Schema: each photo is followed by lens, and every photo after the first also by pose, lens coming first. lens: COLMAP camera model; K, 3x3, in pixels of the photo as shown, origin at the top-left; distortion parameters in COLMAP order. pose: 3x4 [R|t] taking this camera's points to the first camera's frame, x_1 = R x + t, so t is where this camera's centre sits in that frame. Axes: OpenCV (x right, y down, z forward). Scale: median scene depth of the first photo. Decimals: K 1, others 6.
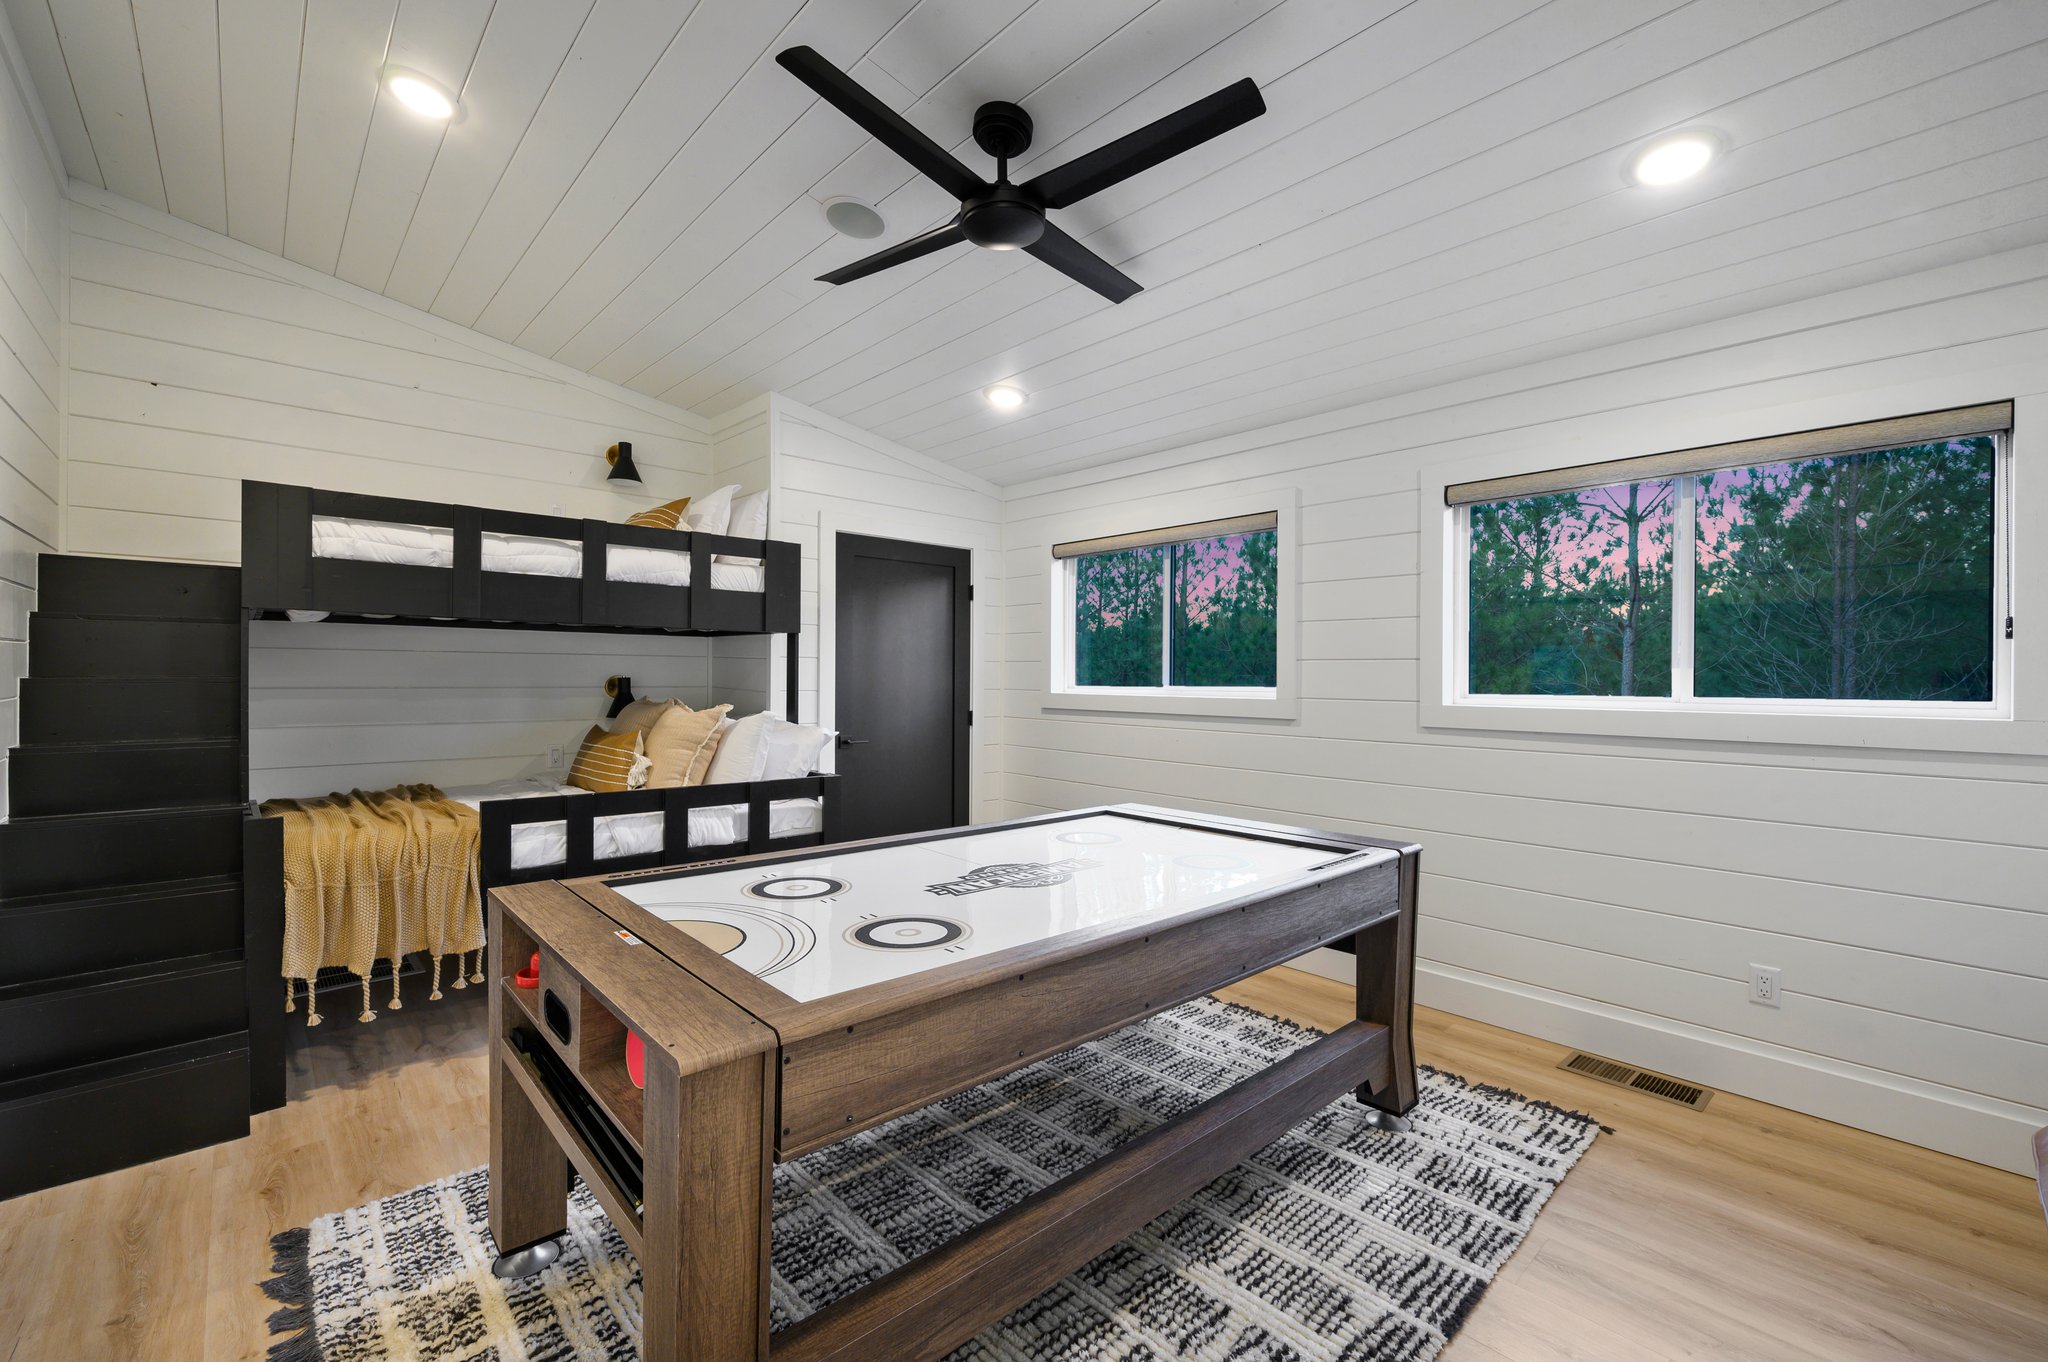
lens RADIAL K [[867.6, 0, 1026.3], [0, 867.6, 678.5], [0, 0, 1]] dist [-0.000359, 0.002152]
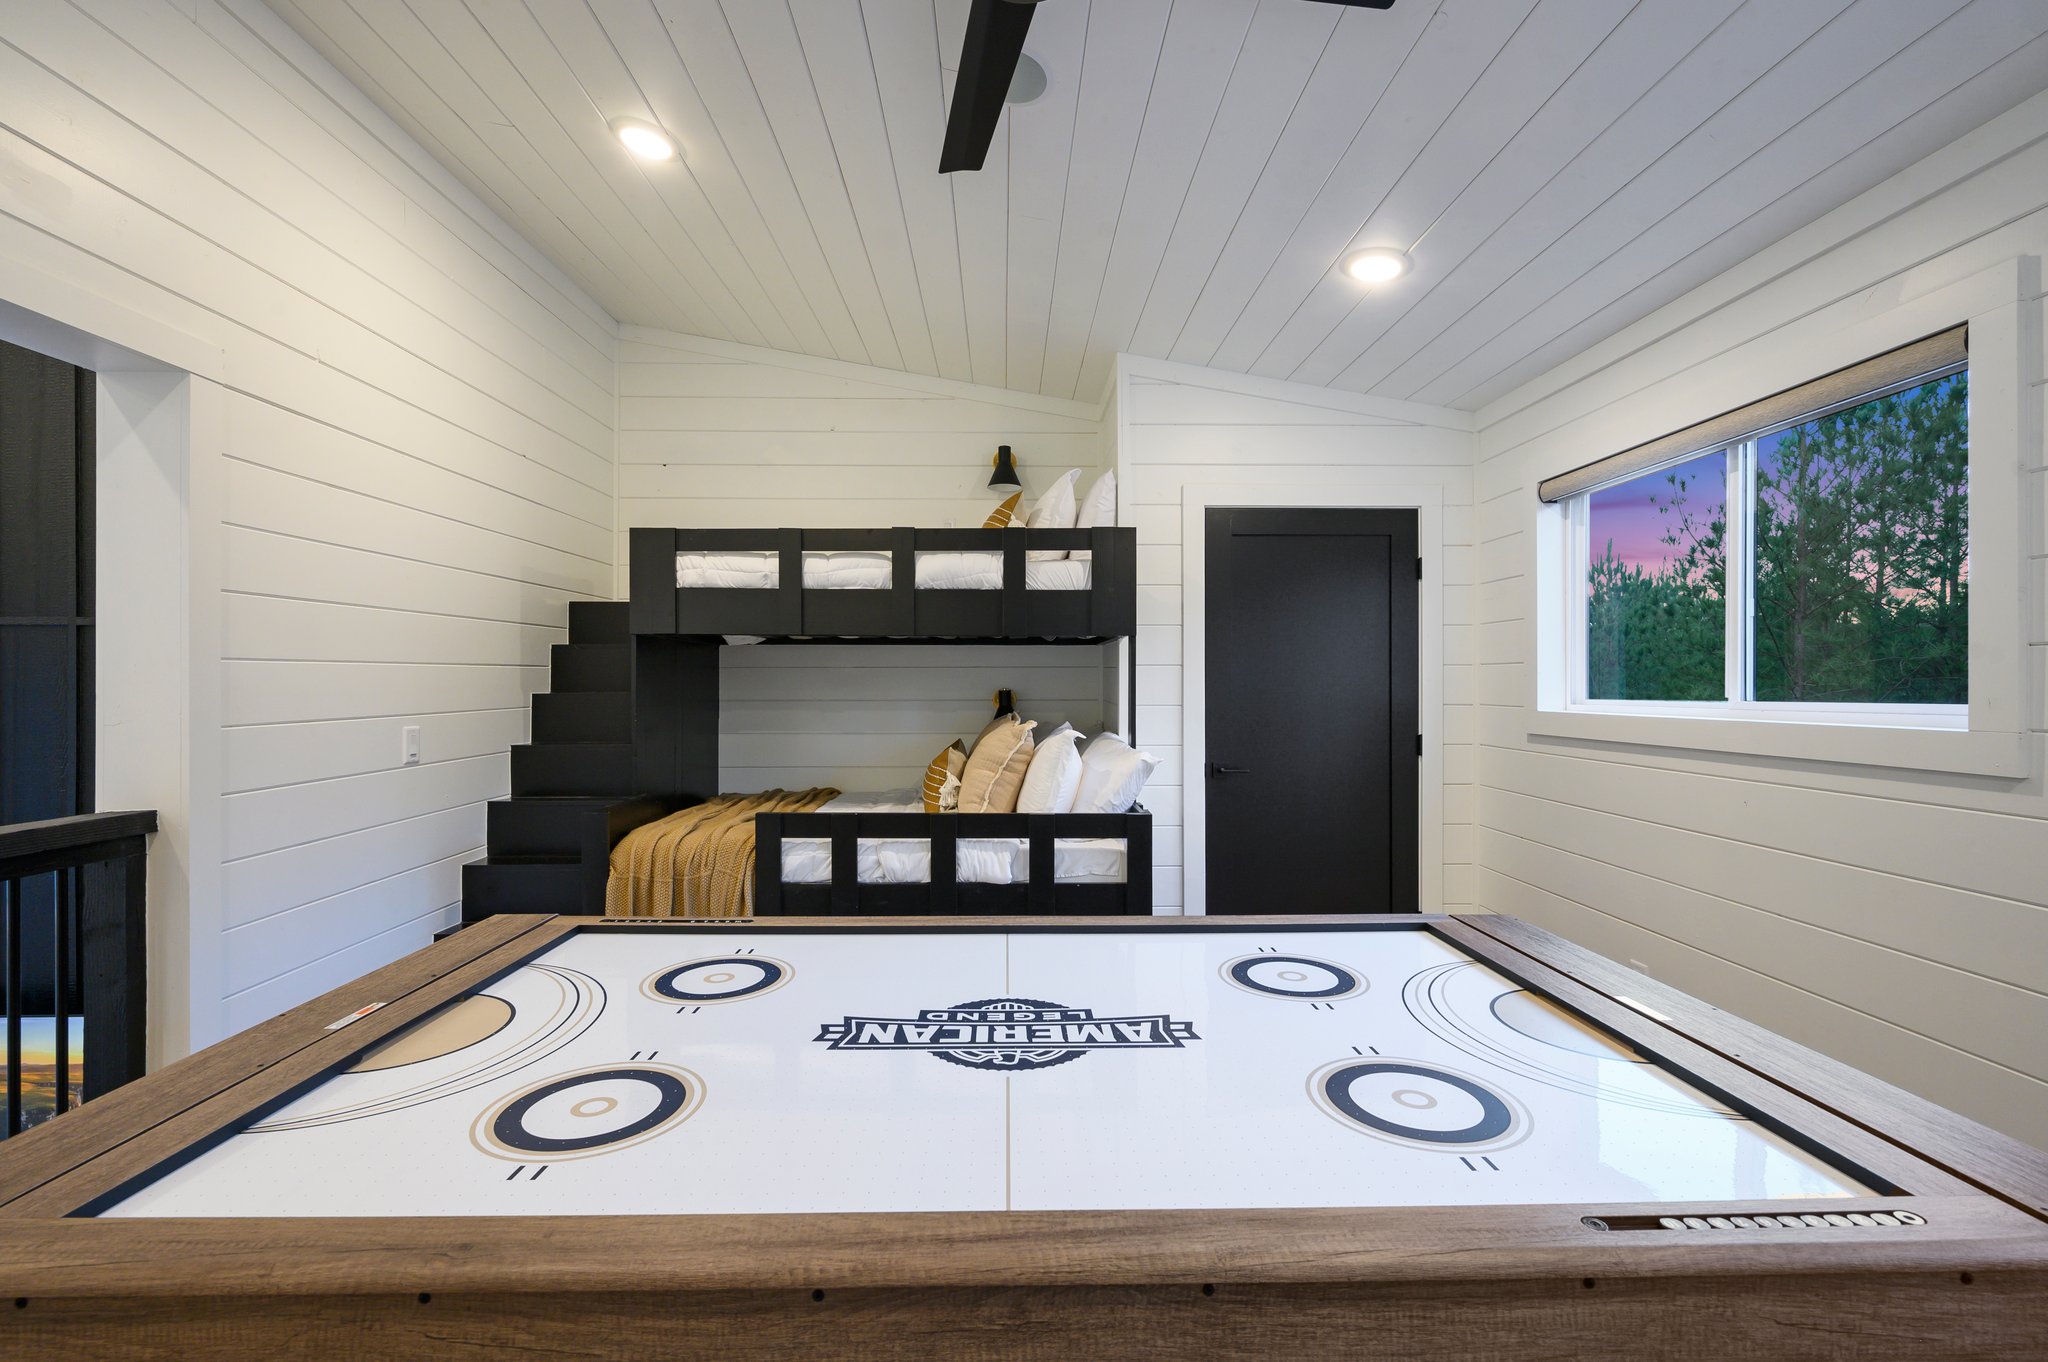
lens RADIAL K [[867.6, 0, 1025.4], [0, 867.6, 696.3], [0, 0, 1]] dist [-0.000359, 0.002152]
pose [[0.751121, -0.000681, -0.660164, 0.268101], [0.005204, 0.999975, 0.004889, 0.001000], [0.660144, -0.007107, 0.751106, 0.404333]]
